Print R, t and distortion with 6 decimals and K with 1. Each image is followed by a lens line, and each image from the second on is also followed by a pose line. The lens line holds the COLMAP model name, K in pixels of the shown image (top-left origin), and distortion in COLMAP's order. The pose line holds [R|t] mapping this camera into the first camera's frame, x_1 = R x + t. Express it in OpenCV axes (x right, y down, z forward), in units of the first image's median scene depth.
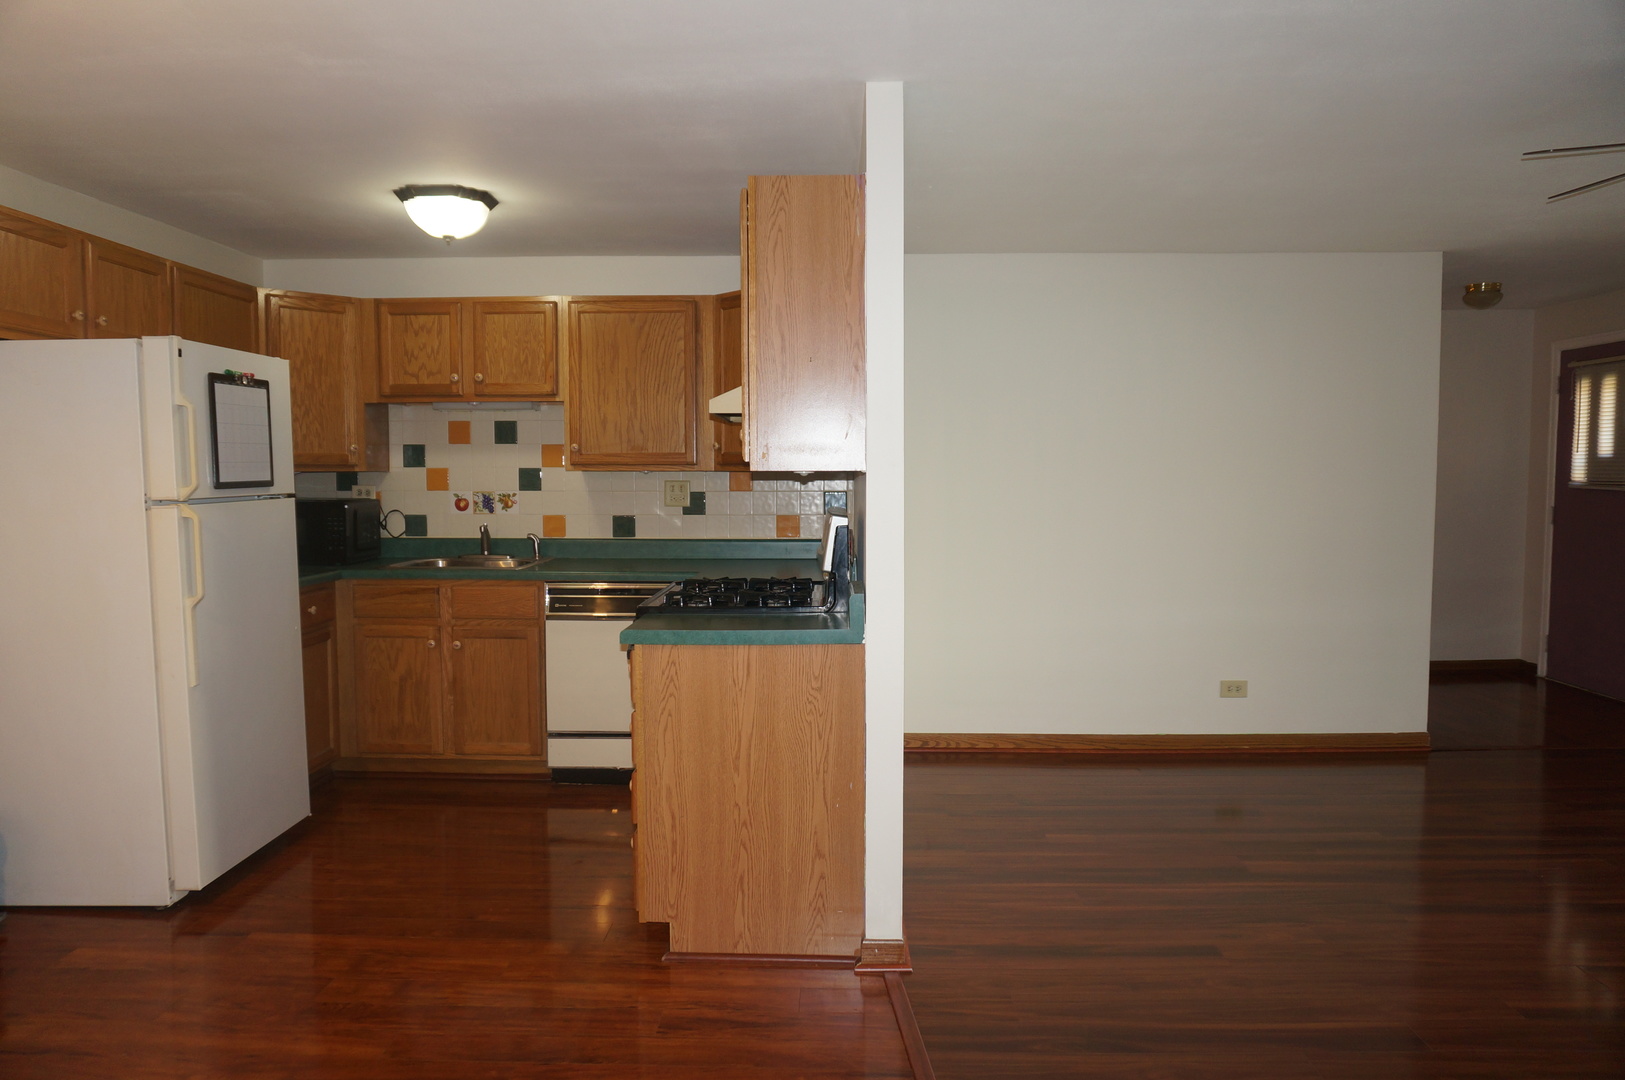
lens RADIAL K [[1082.1, 0, 810.0], [0, 1082.1, 543.0], [0, 0, 1]] dist [-0.050484, 0.031042]
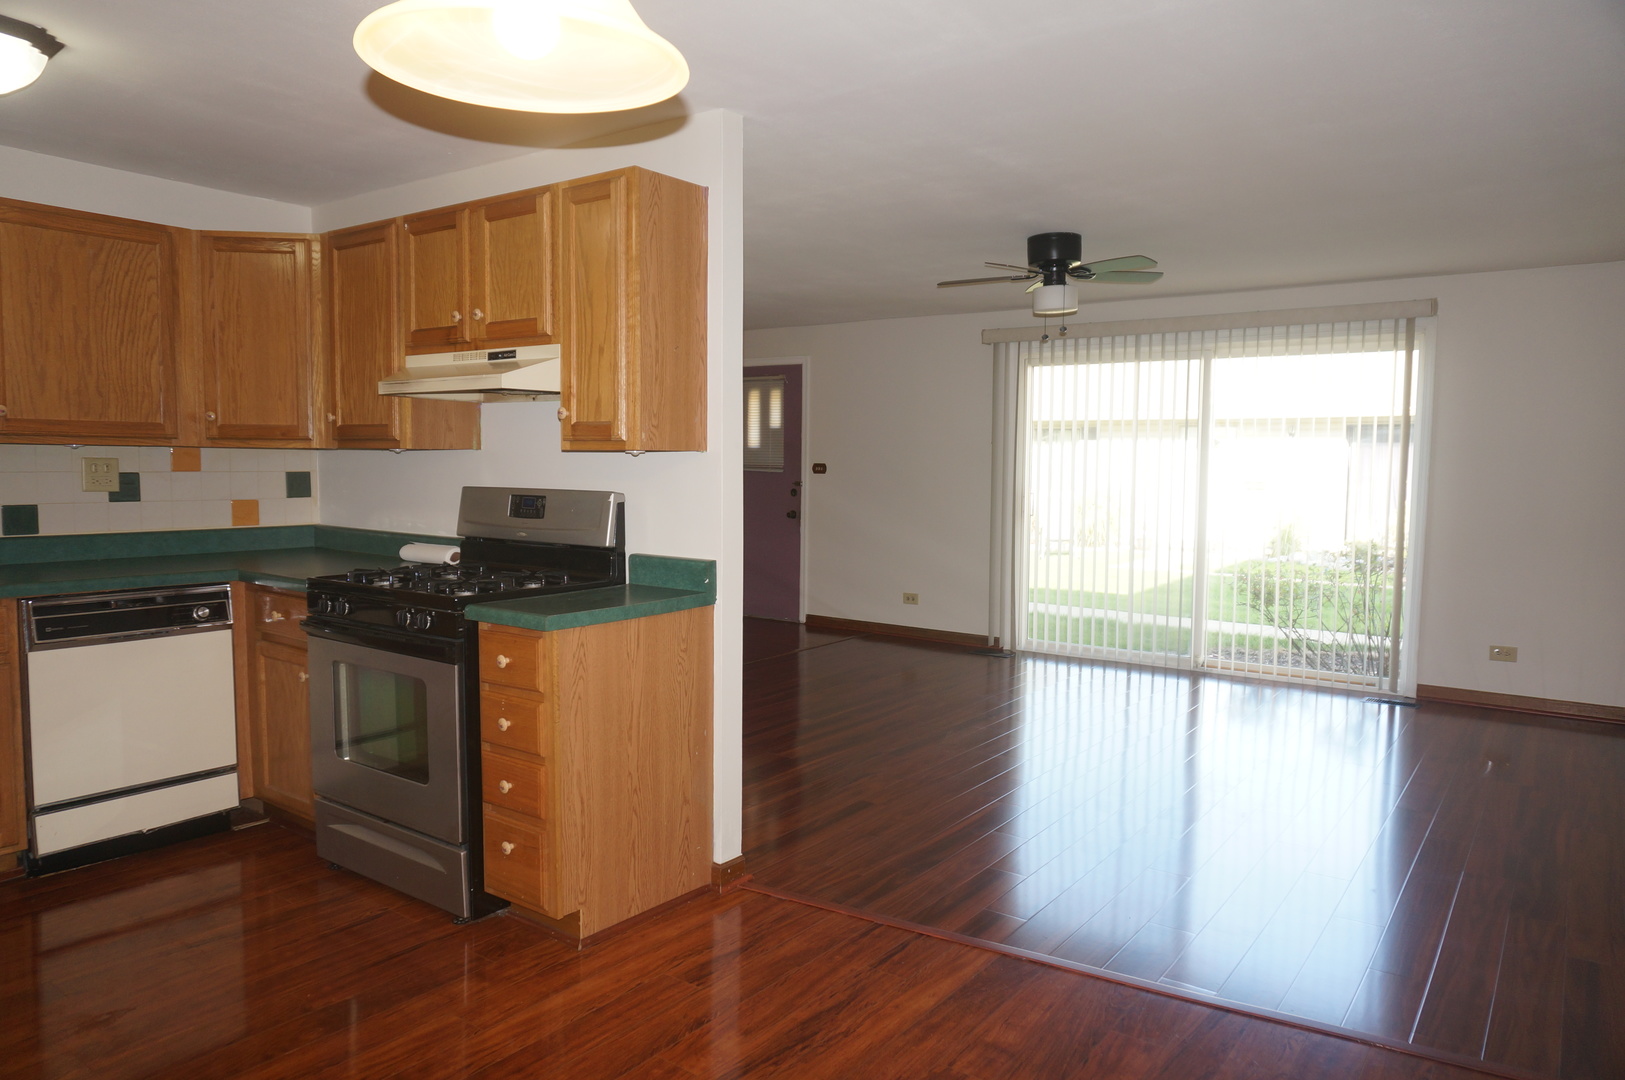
lens RADIAL K [[1082.1, 0, 810.0], [0, 1082.1, 543.0], [0, 0, 1]] dist [-0.050484, 0.031042]
pose [[0.568032, -0.052359, 0.821339, -0.515351], [0.039304, 0.998561, 0.036474, -0.005592], [-0.822068, 0.011563, 0.569272, 0.171369]]
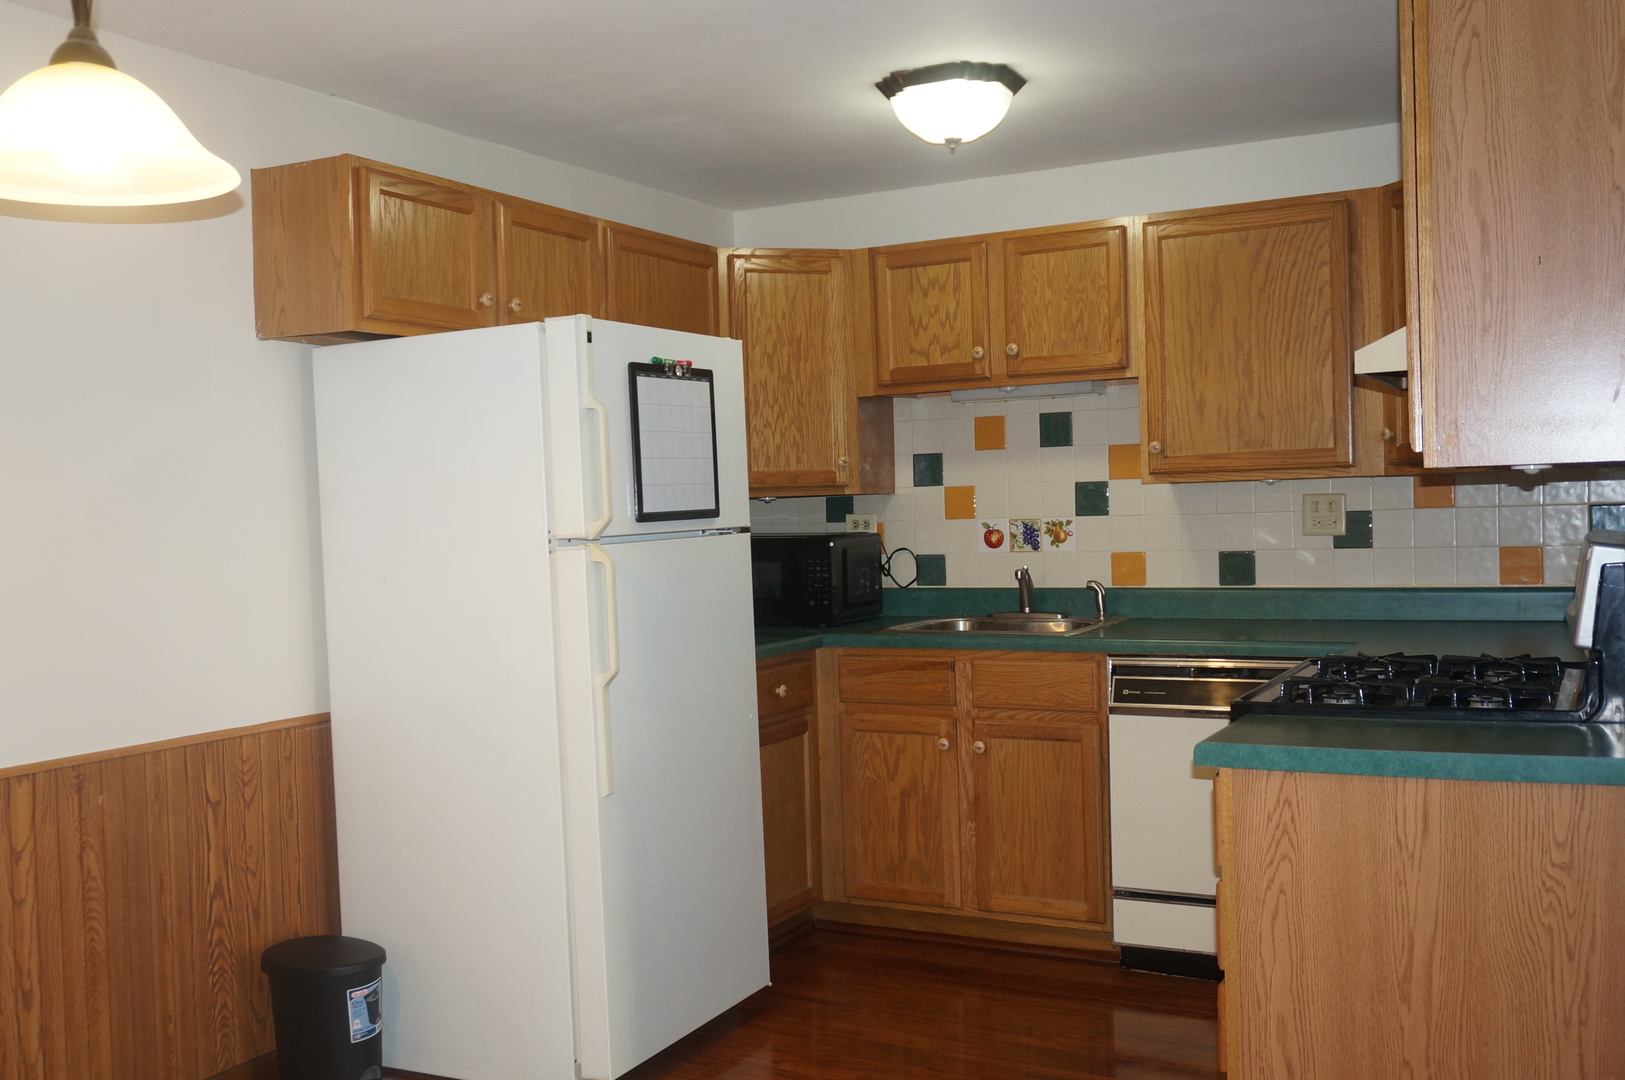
lens RADIAL K [[1542.6, 0, 807.8], [0, 1542.6, 549.1], [0, 0, 1]] dist [-0.006696, 0.016758]
pose [[0.892448, -0.015328, -0.450890, 0.012482], [0.002509, 0.999576, -0.029014, -0.001242], [0.451144, 0.024762, 0.892108, 0.088059]]
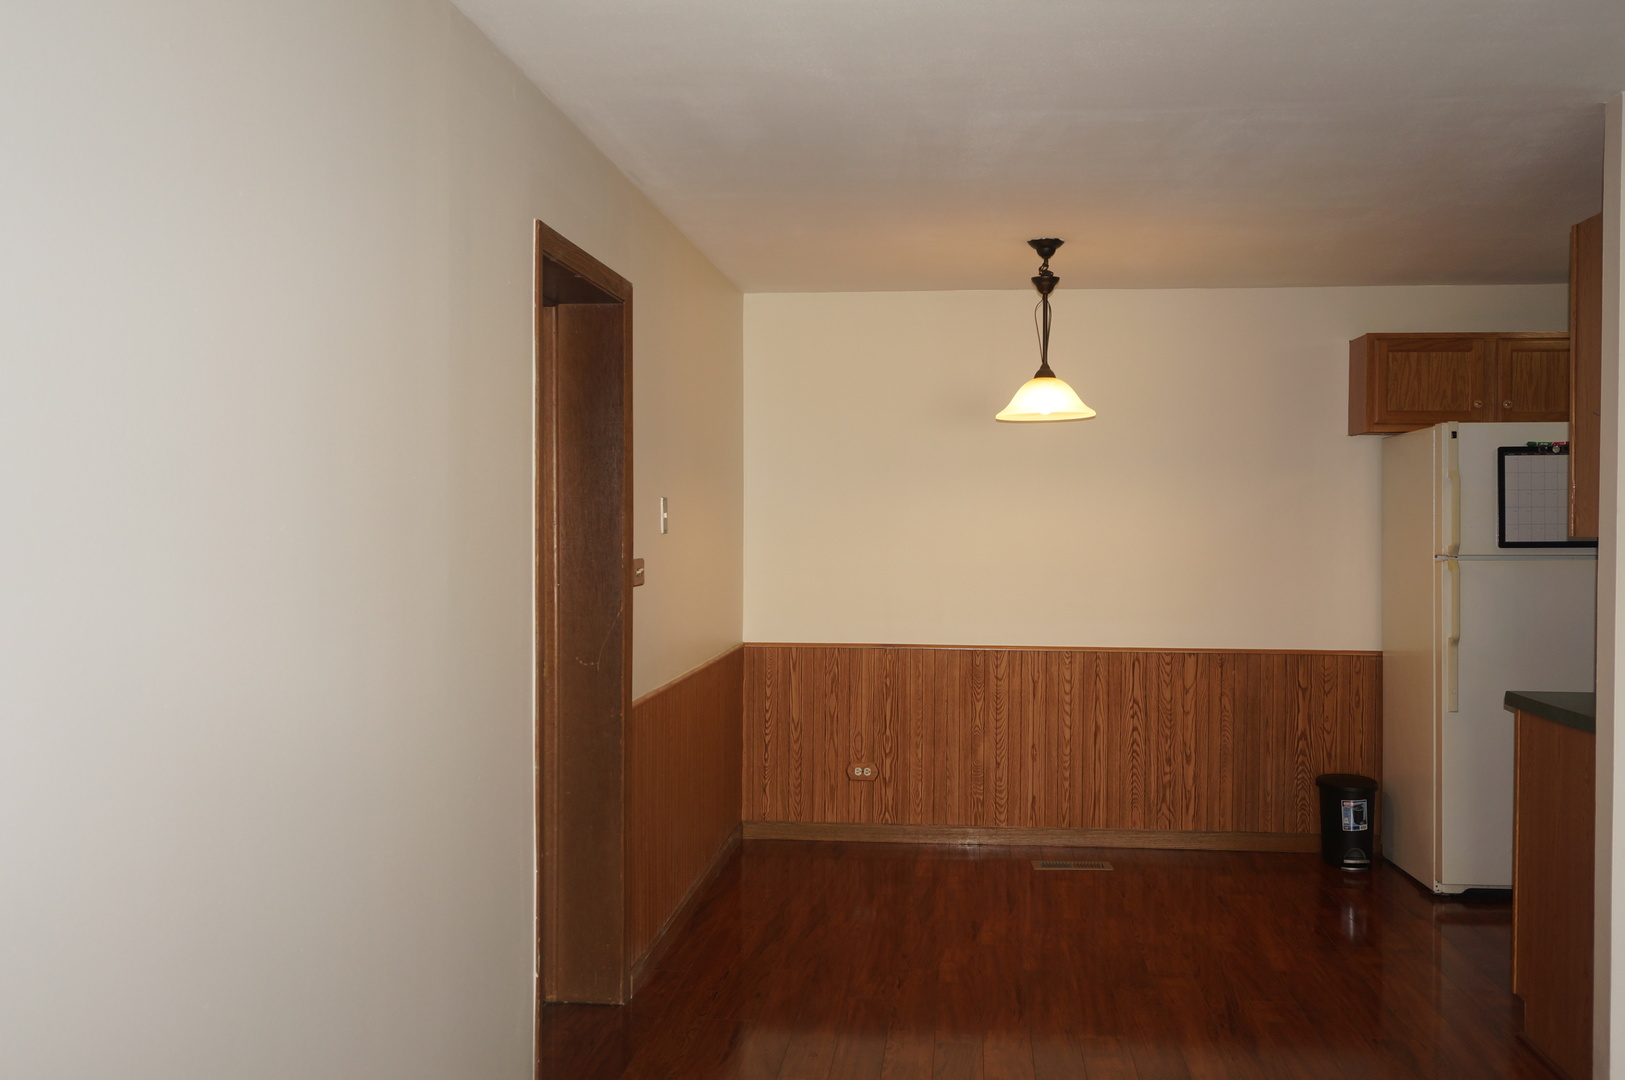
lens RADIAL K [[1544.6, 0, 812.5], [0, 1544.6, 540.0], [0, 0, 1]] dist [-0.011376, -0.002951]
pose [[-0.072296, 0.008558, -0.997347, 0.844993], [-0.067431, 0.997633, 0.013448, -0.022905], [0.995101, 0.068225, -0.071548, 0.281327]]
